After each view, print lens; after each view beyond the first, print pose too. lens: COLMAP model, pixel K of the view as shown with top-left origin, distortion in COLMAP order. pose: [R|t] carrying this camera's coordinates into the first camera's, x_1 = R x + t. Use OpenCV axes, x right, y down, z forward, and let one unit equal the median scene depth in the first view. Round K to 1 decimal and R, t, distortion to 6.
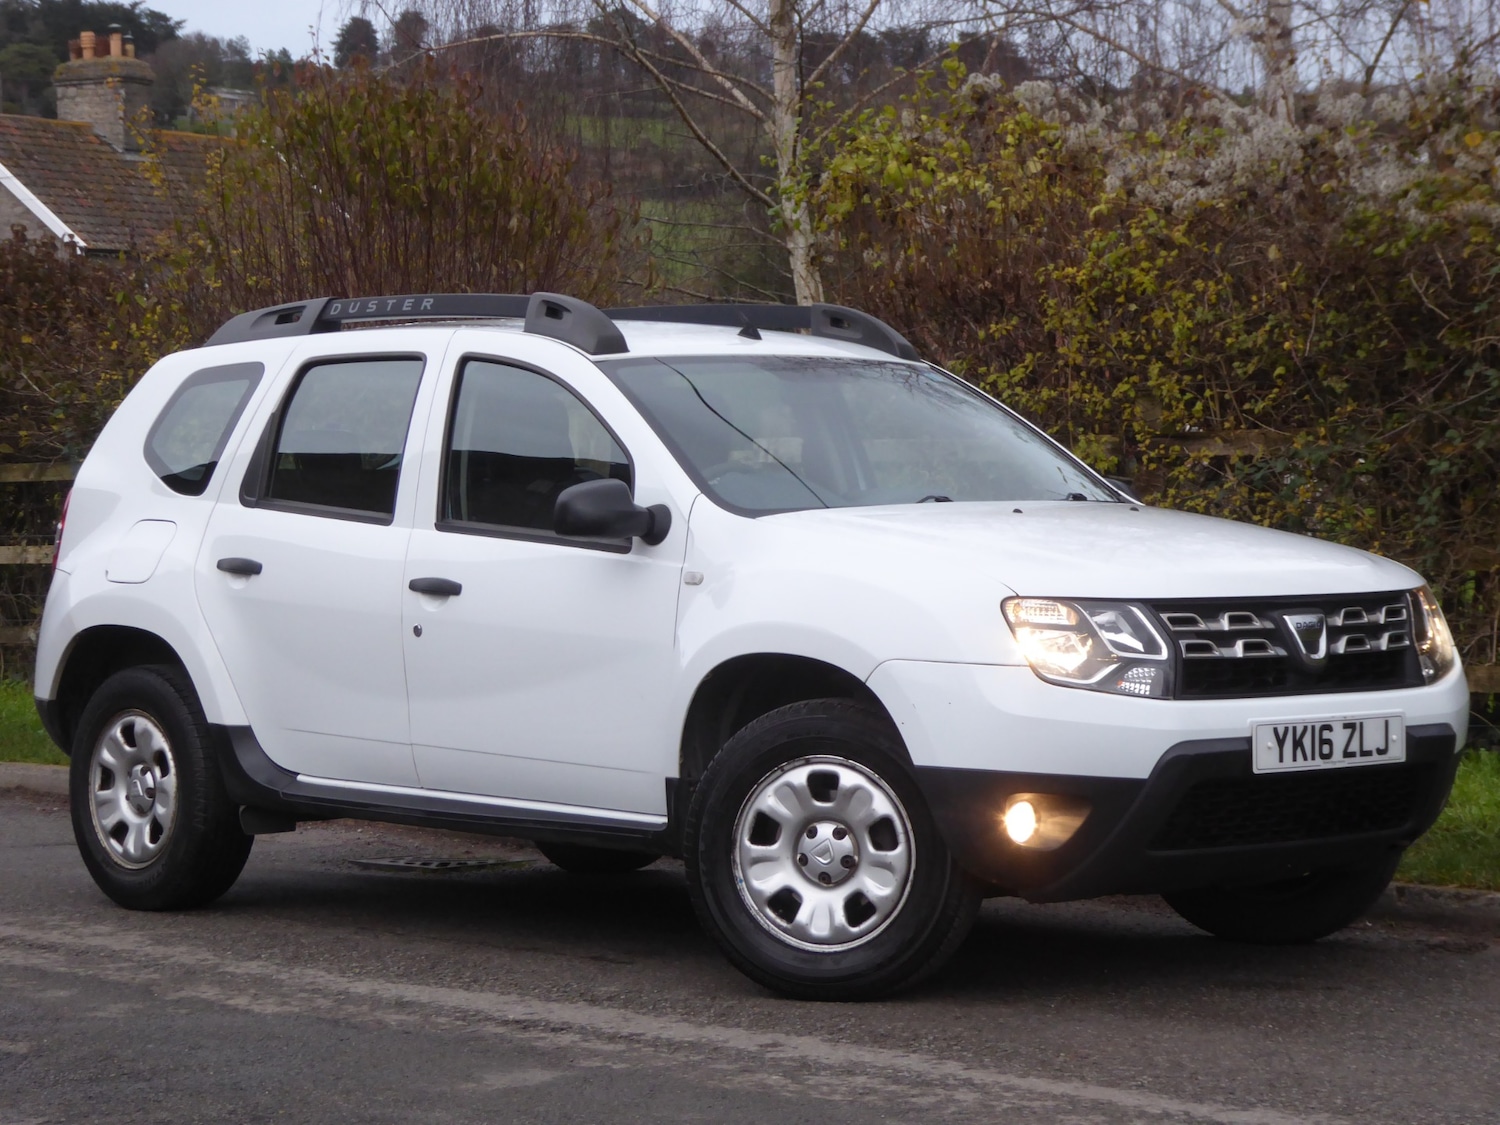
lens RADIAL K [[3723.0, 0, 765.0], [0, 3723.0, 574.7], [0, 0, 1]] dist [0.229694, 0.000000]
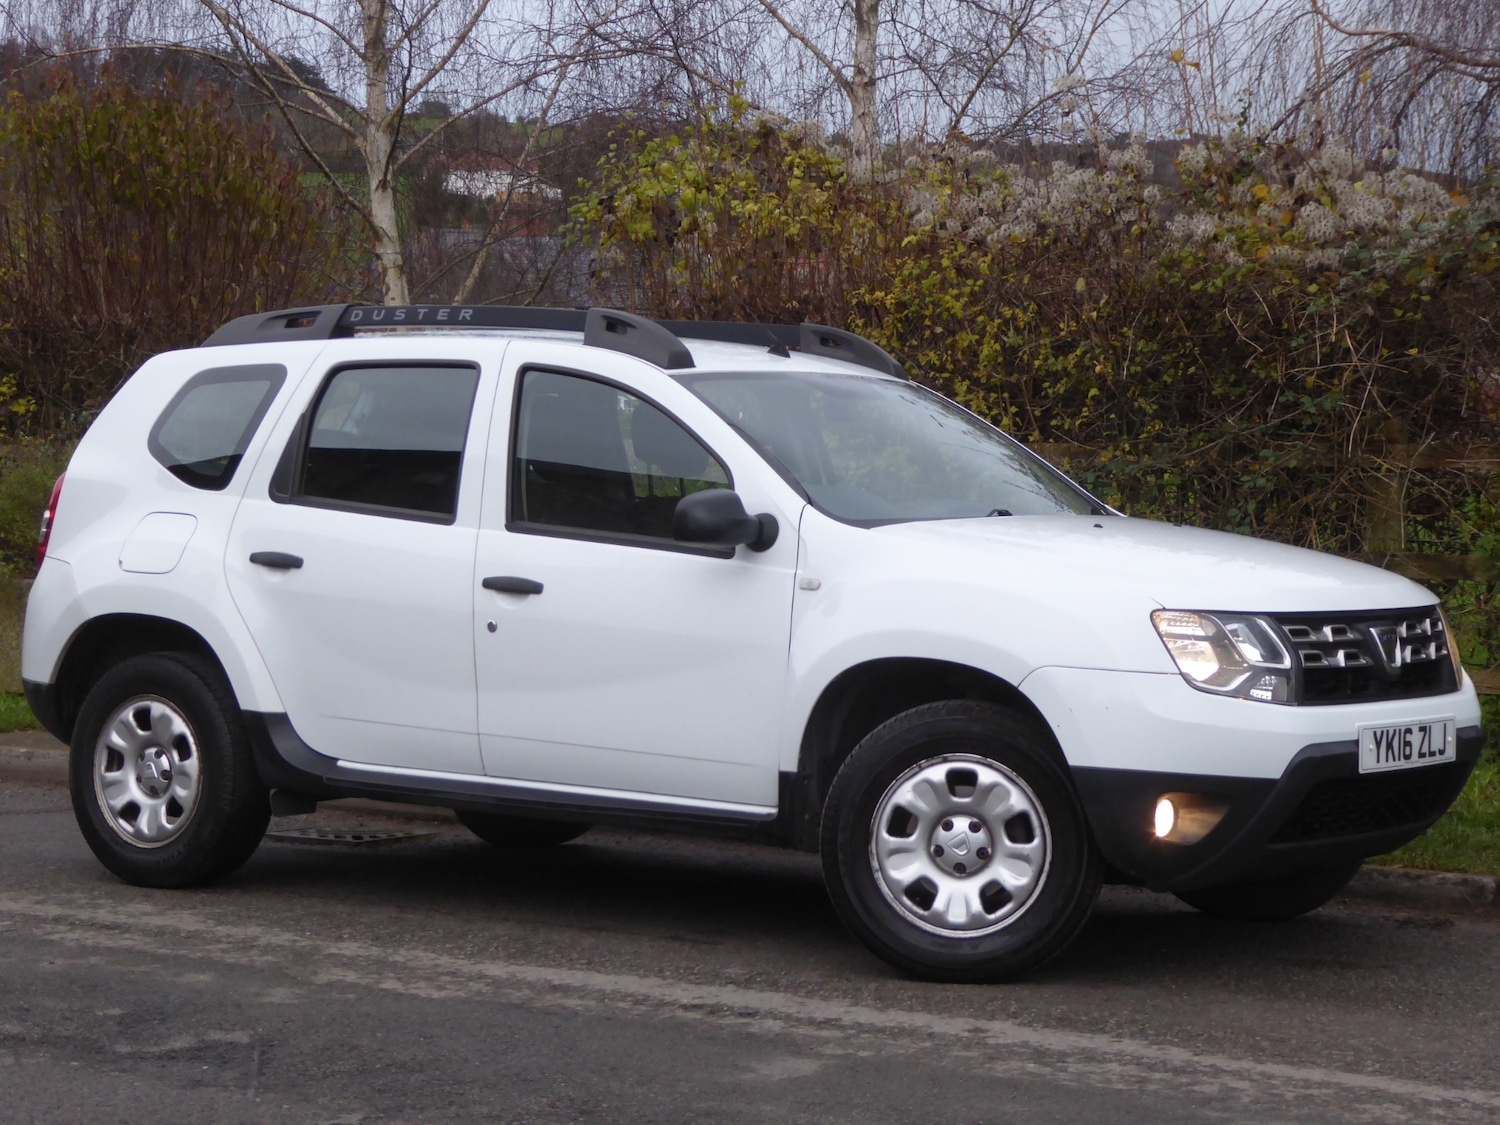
lens RADIAL K [[3285.0, 0, 742.5], [0, 3285.0, 573.9], [0, 0, 1]] dist [0.185633, 0.000000]
pose [[0.981765, 0.015062, 0.189500, -0.213510], [-0.016836, 0.999828, 0.007756, -0.008827], [-0.189351, -0.010804, 0.981850, 0.081156]]
